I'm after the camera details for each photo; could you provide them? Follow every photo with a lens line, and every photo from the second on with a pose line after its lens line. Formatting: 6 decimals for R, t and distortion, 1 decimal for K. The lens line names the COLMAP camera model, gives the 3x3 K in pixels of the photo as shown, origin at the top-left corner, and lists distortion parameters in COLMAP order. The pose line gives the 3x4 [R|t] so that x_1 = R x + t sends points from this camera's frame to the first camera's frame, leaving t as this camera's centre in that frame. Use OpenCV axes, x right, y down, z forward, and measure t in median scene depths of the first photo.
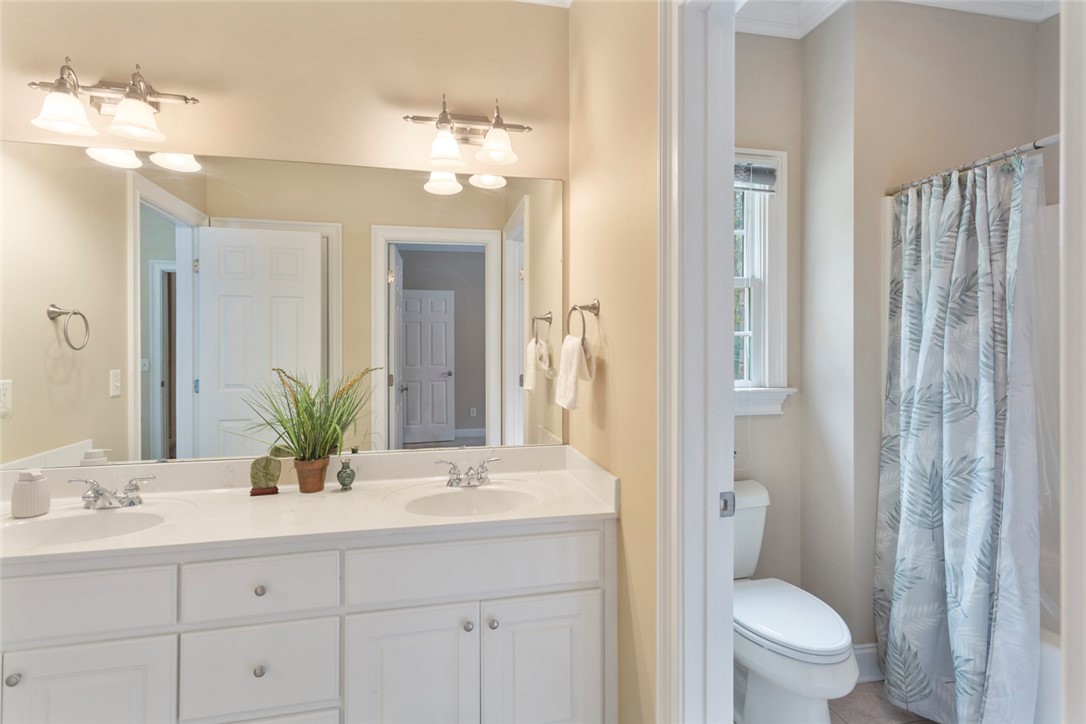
lens RADIAL K [[522.8, 0, 543.3], [0, 522.8, 356.2], [0, 0, 1]] dist [0.002379, -0.000005]
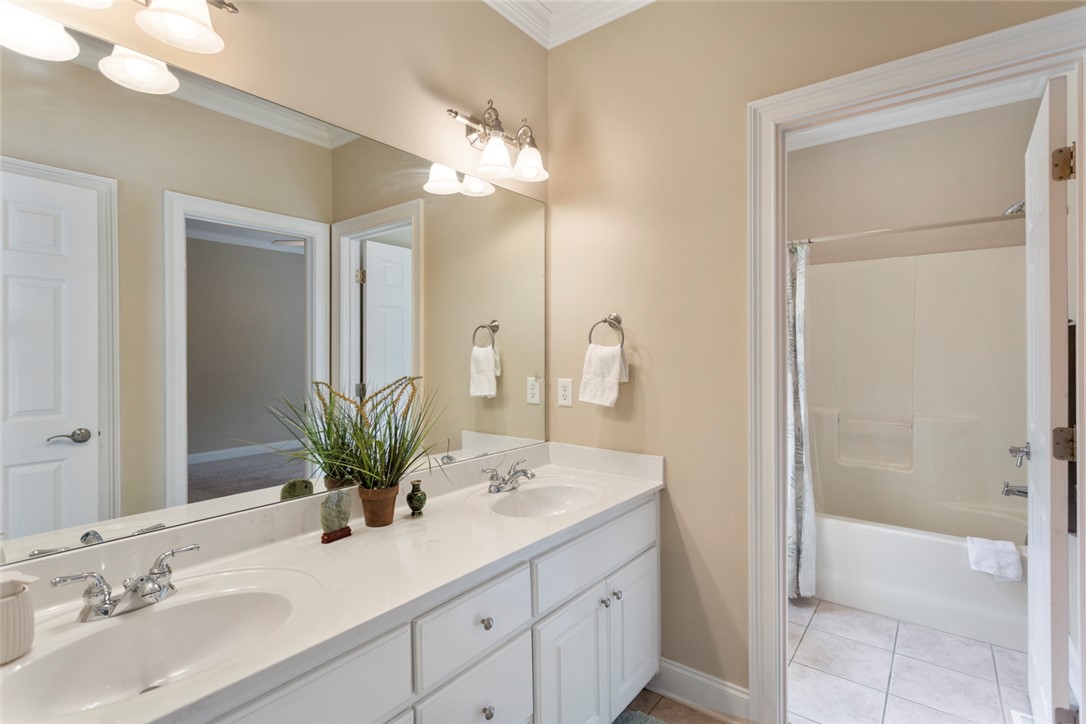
lens RADIAL K [[522.8, 0, 542.5], [0, 522.8, 360.0], [0, 0, 1]] dist [0.002379, -0.000005]
pose [[0.771241, -0.008530, 0.636486, -0.797521], [0.006520, 0.999964, 0.005501, -0.011666], [-0.636510, -0.000093, 0.771268, 0.181118]]
